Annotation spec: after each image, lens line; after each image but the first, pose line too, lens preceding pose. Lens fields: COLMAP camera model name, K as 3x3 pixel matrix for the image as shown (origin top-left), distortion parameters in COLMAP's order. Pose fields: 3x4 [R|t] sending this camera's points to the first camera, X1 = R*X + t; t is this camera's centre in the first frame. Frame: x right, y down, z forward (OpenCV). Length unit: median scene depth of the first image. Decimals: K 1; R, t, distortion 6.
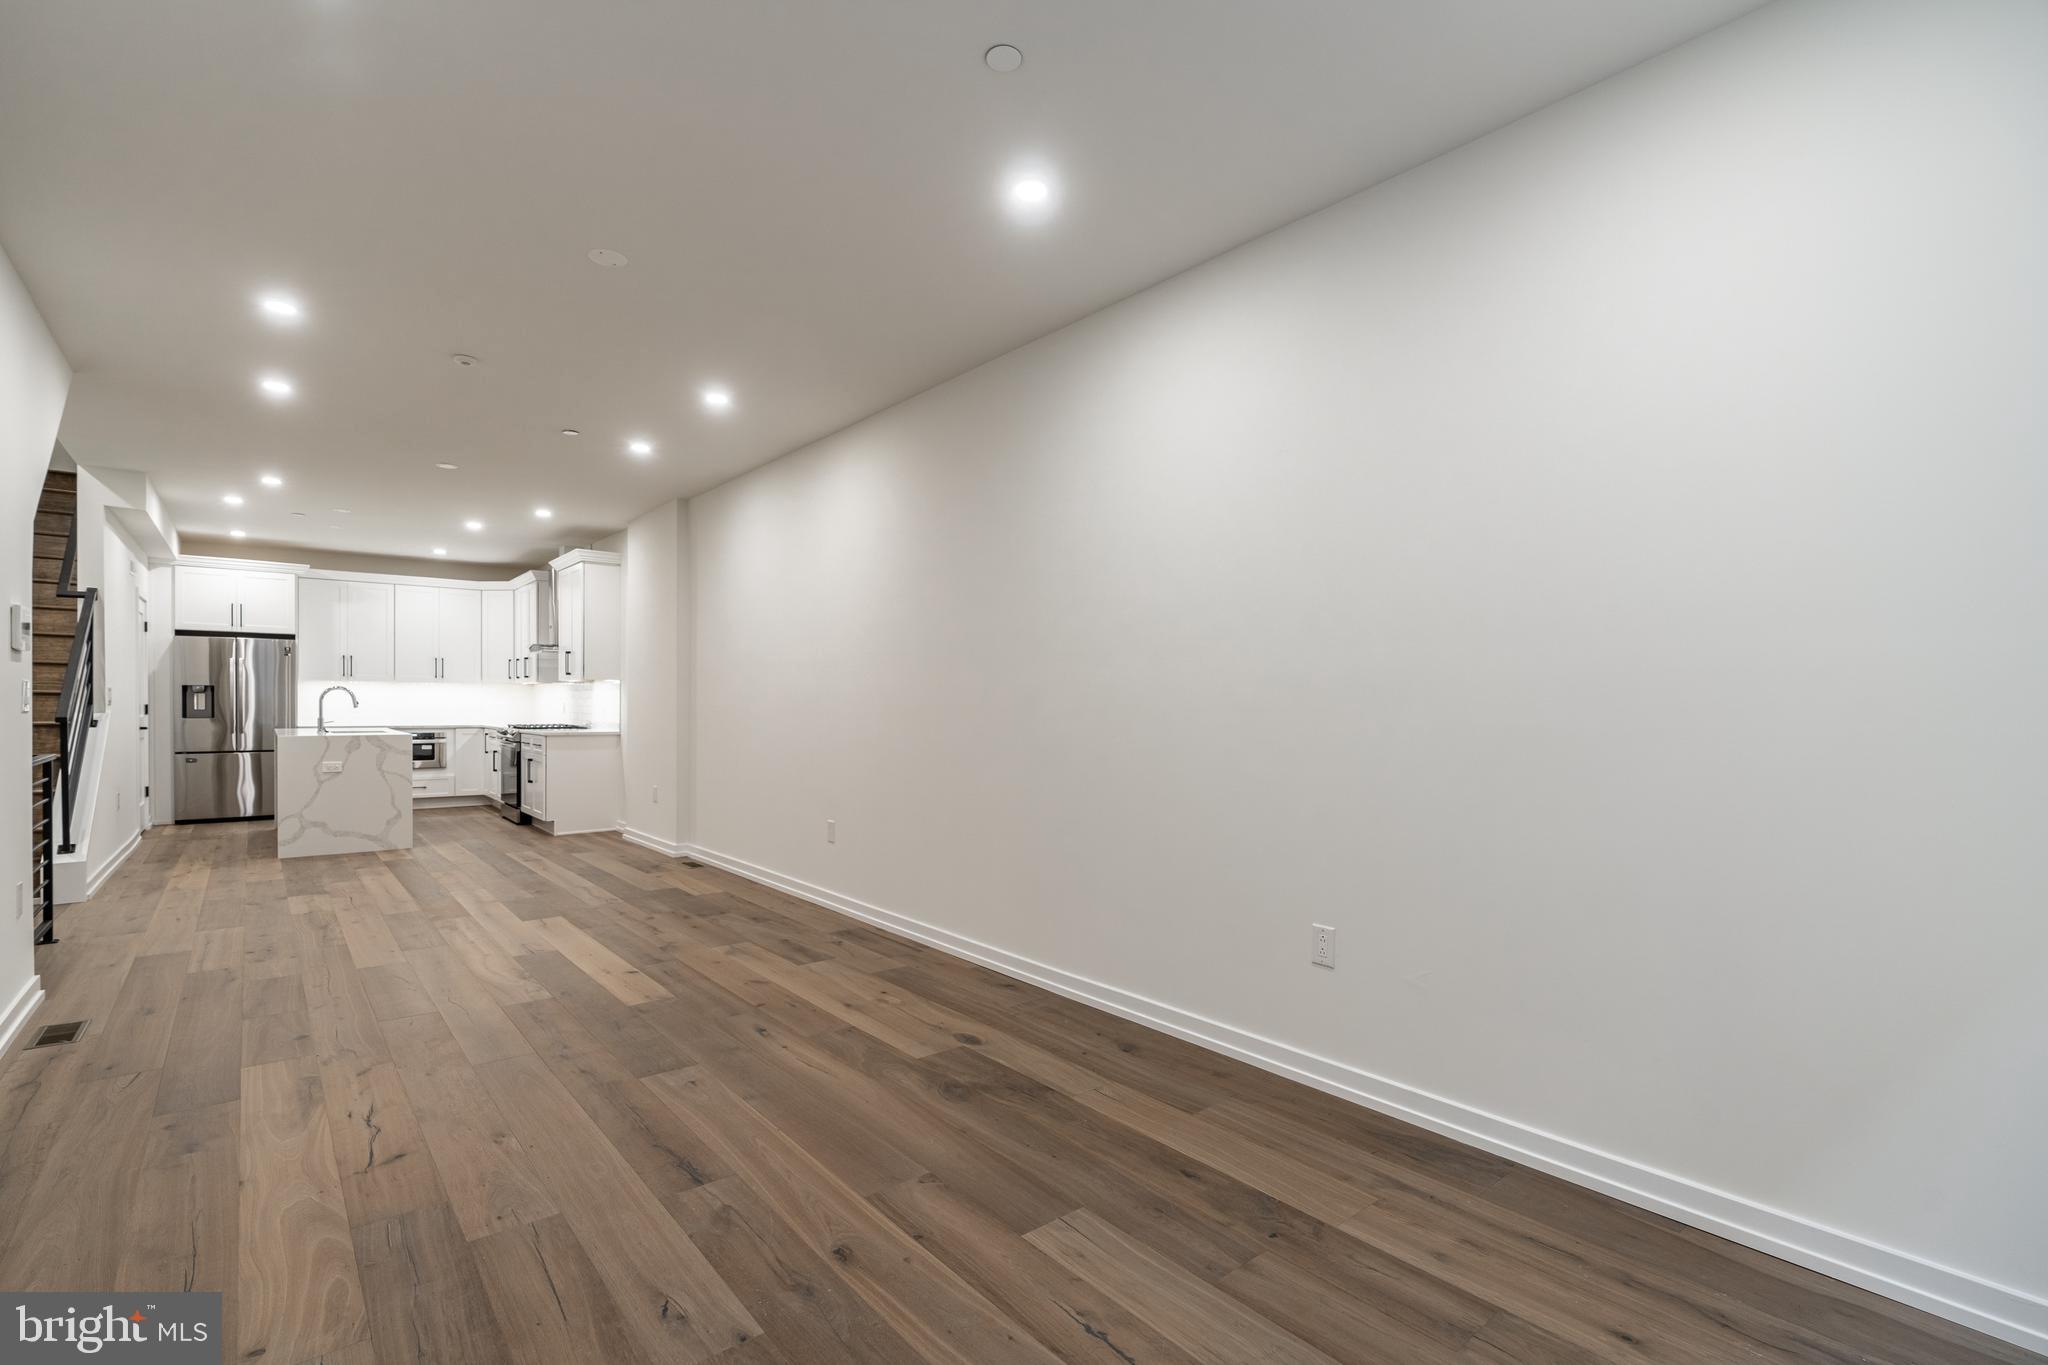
lens RADIAL K [[940.9, 0, 1039.7], [0, 940.9, 718.2], [0, 0, 1]] dist [-0.009590, 0.003143]
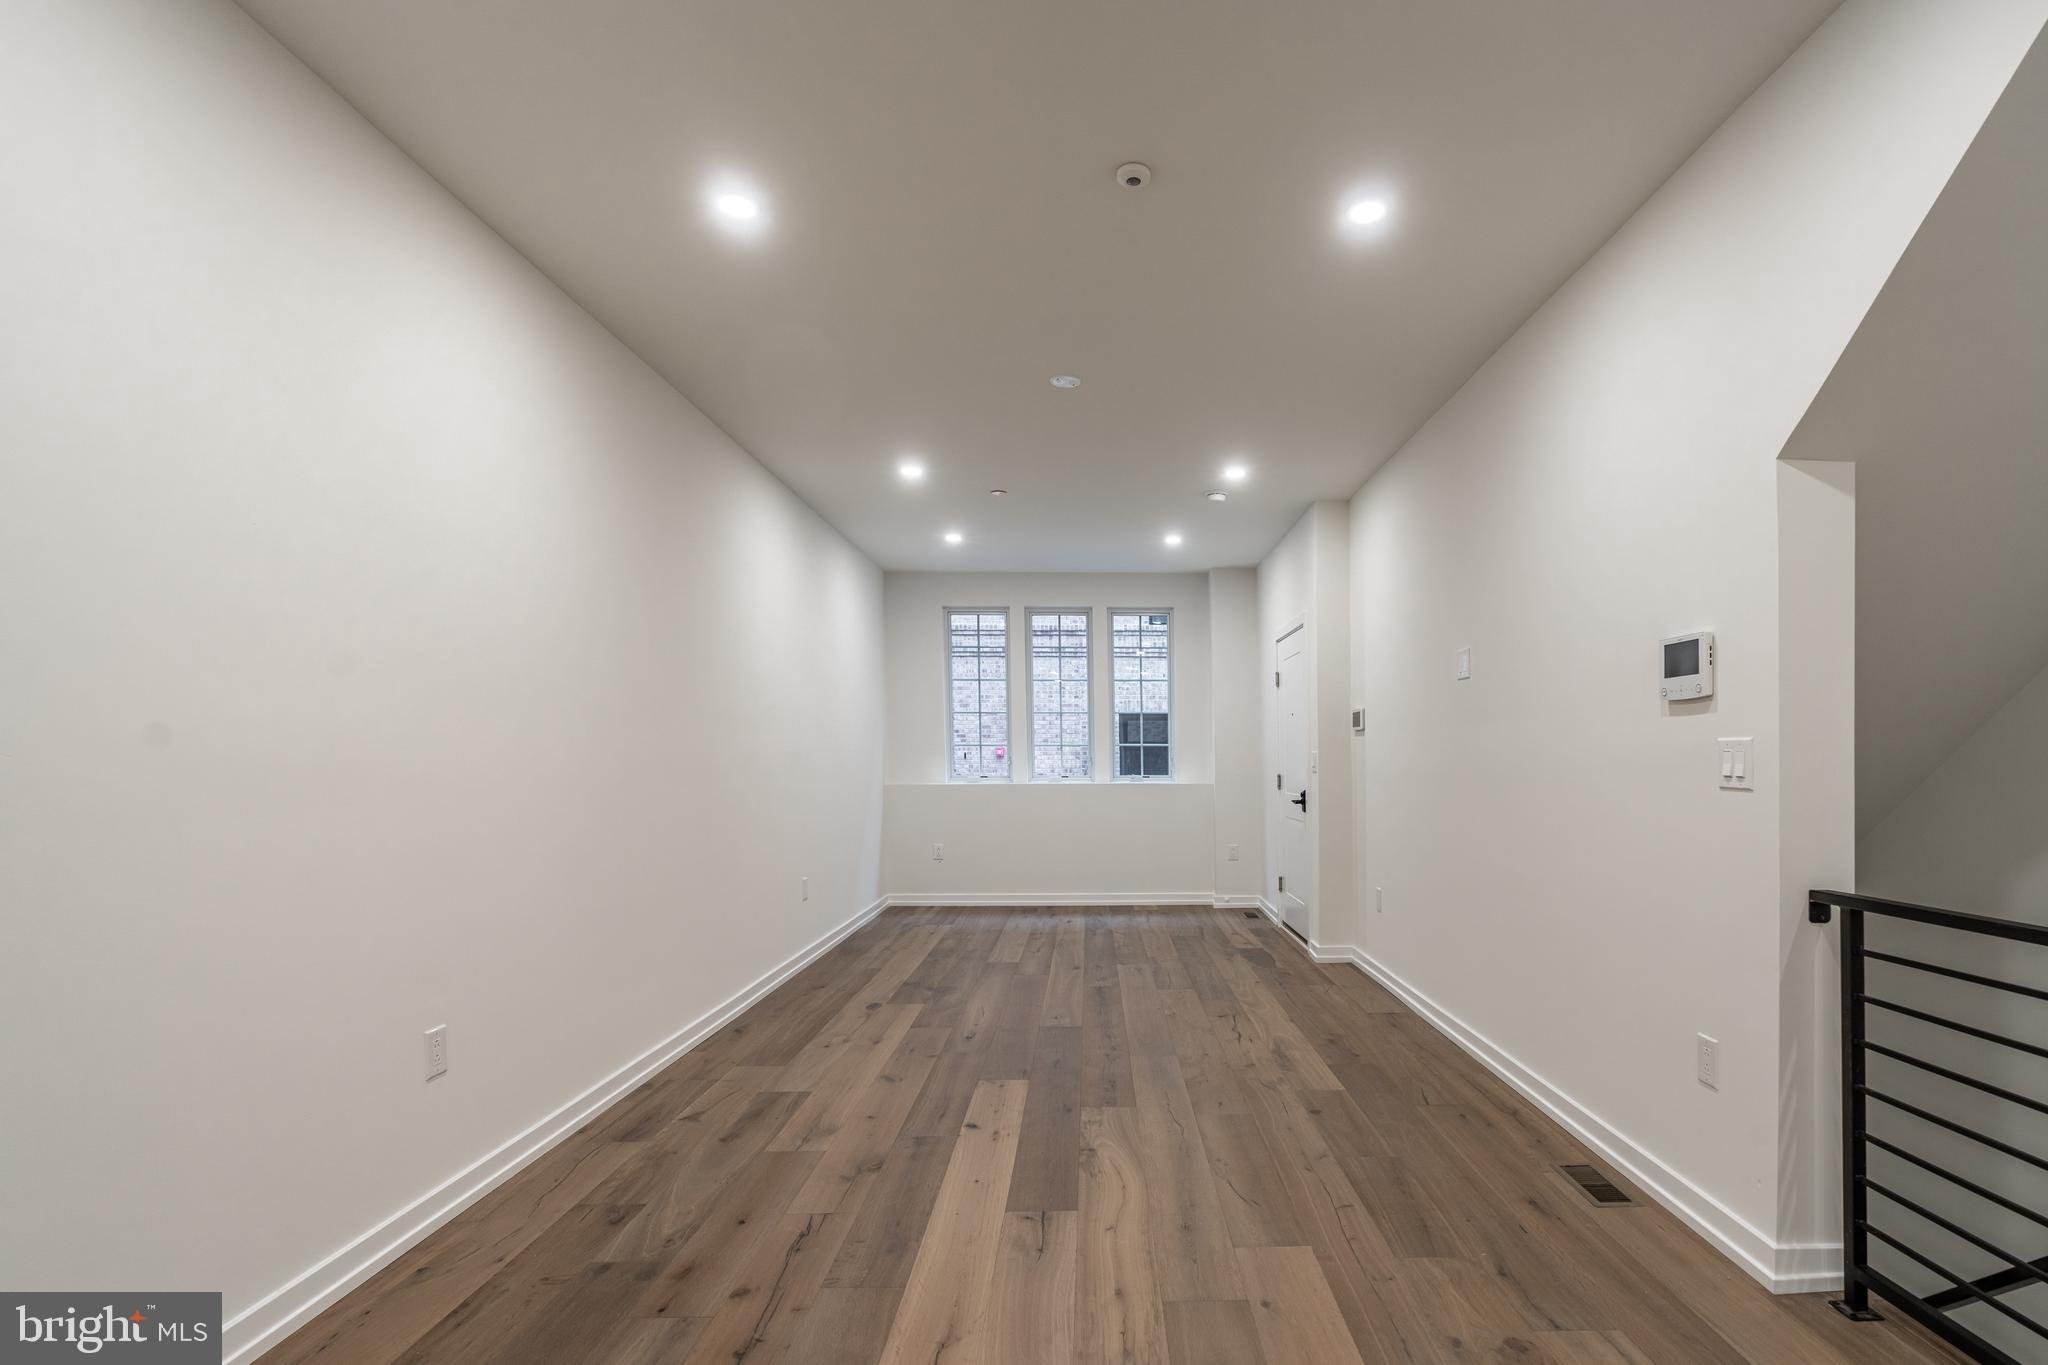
lens RADIAL K [[987.9, 0, 1113.1], [0, 987.9, 761.9], [0, 0, 1]] dist [-0.007113, 0.000852]
pose [[-0.777553, -0.007133, 0.628777, -0.682874], [0.007149, 0.999771, 0.020183, -0.022084], [-0.628777, 0.020188, -0.777323, 1.034988]]
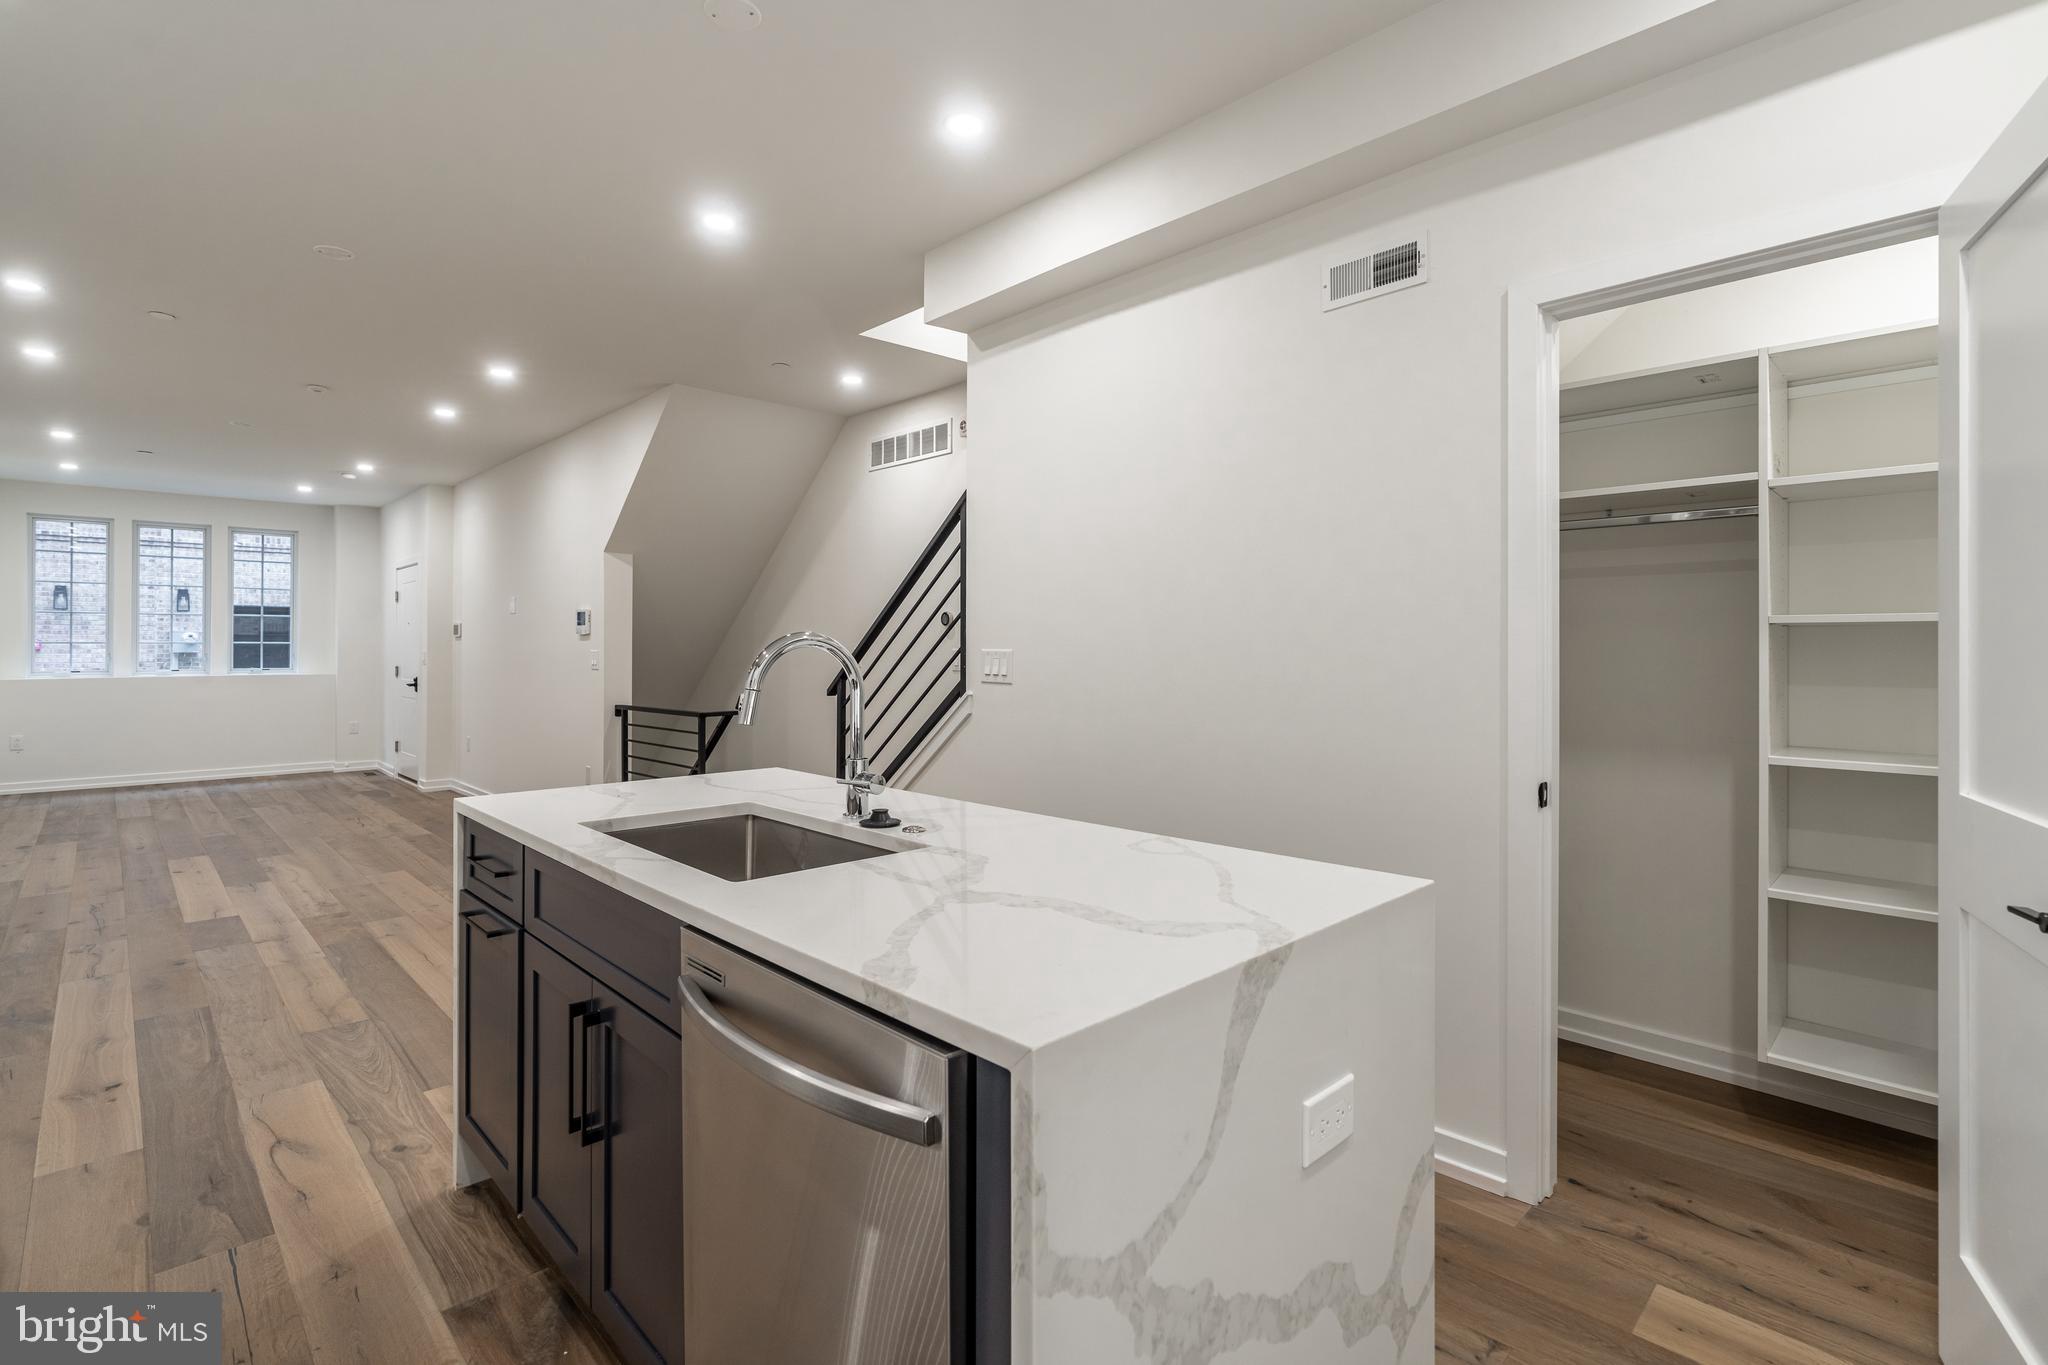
lens RADIAL K [[940.9, 0, 1027.6], [0, 940.9, 625.7], [0, 0, 1]] dist [-0.009590, 0.003143]
pose [[-0.997237, -0.007175, -0.073935, -1.007546], [-0.006646, 0.999951, -0.007399, -0.043205], [0.073984, -0.006887, -0.997236, 1.593609]]
